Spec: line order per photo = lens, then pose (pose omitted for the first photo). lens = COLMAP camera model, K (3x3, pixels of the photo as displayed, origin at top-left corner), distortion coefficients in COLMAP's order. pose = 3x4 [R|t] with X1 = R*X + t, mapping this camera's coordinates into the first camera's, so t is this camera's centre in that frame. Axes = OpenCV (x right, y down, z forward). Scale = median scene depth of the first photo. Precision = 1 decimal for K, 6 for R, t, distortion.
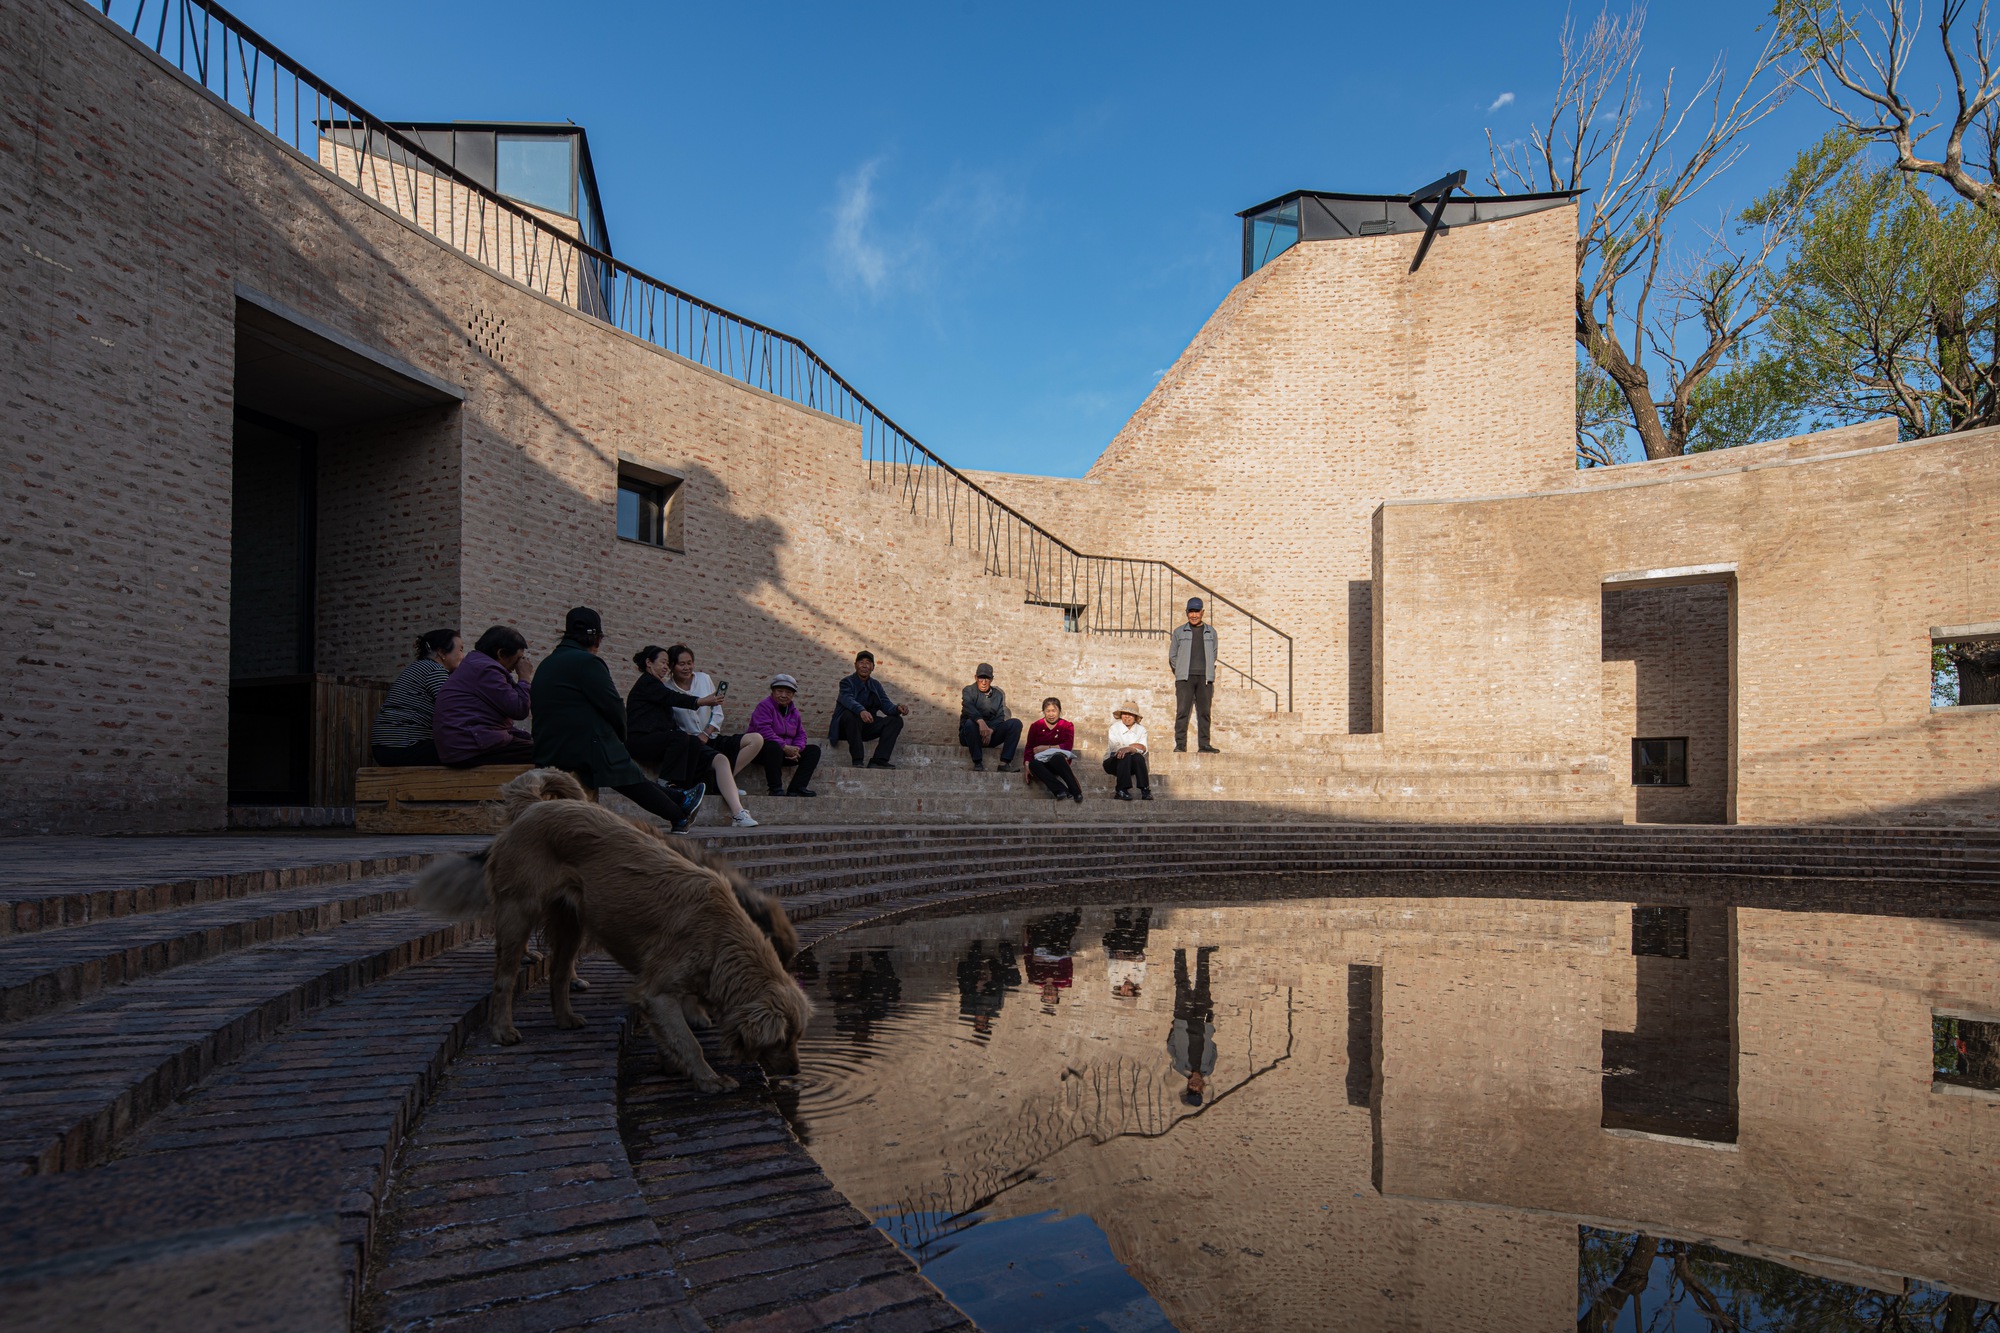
lens RADIAL K [[969.2, 0, 994.3], [0, 969.2, 807.9], [0, 0, 1]] dist [-0.000911, -0.000465]
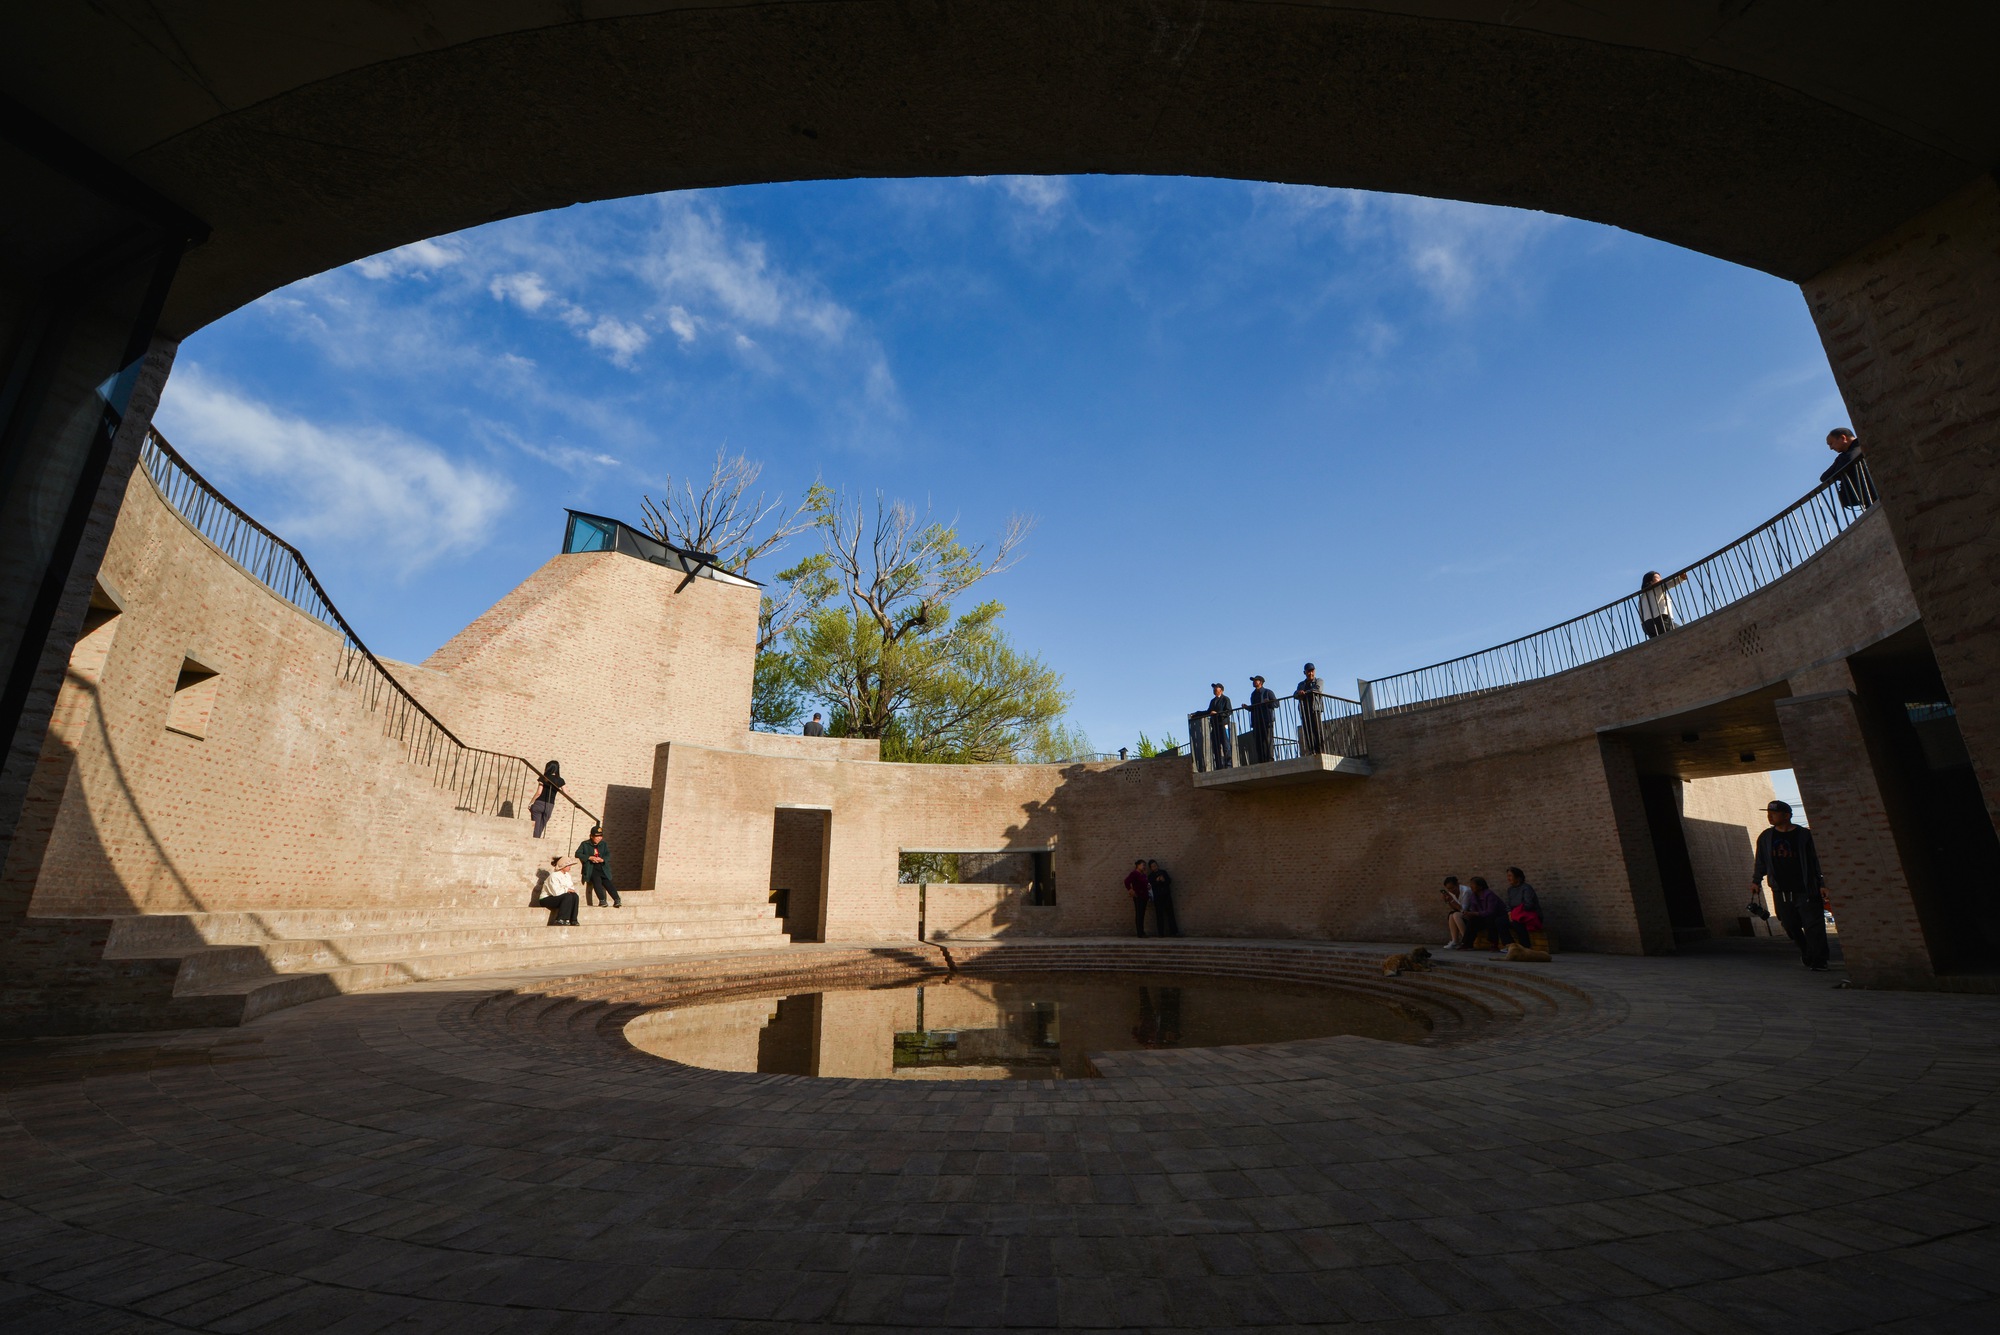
lens RADIAL K [[803.3, 0, 1000.0], [0, 803.3, 667.5], [0, 0, 1]] dist [-0.000801, -0.000140]
pose [[0.520031, 0.228868, 0.822914, -0.441625], [0.009049, 0.961903, -0.273242, -0.064798], [-0.854100, 0.149541, 0.498148, -0.151582]]
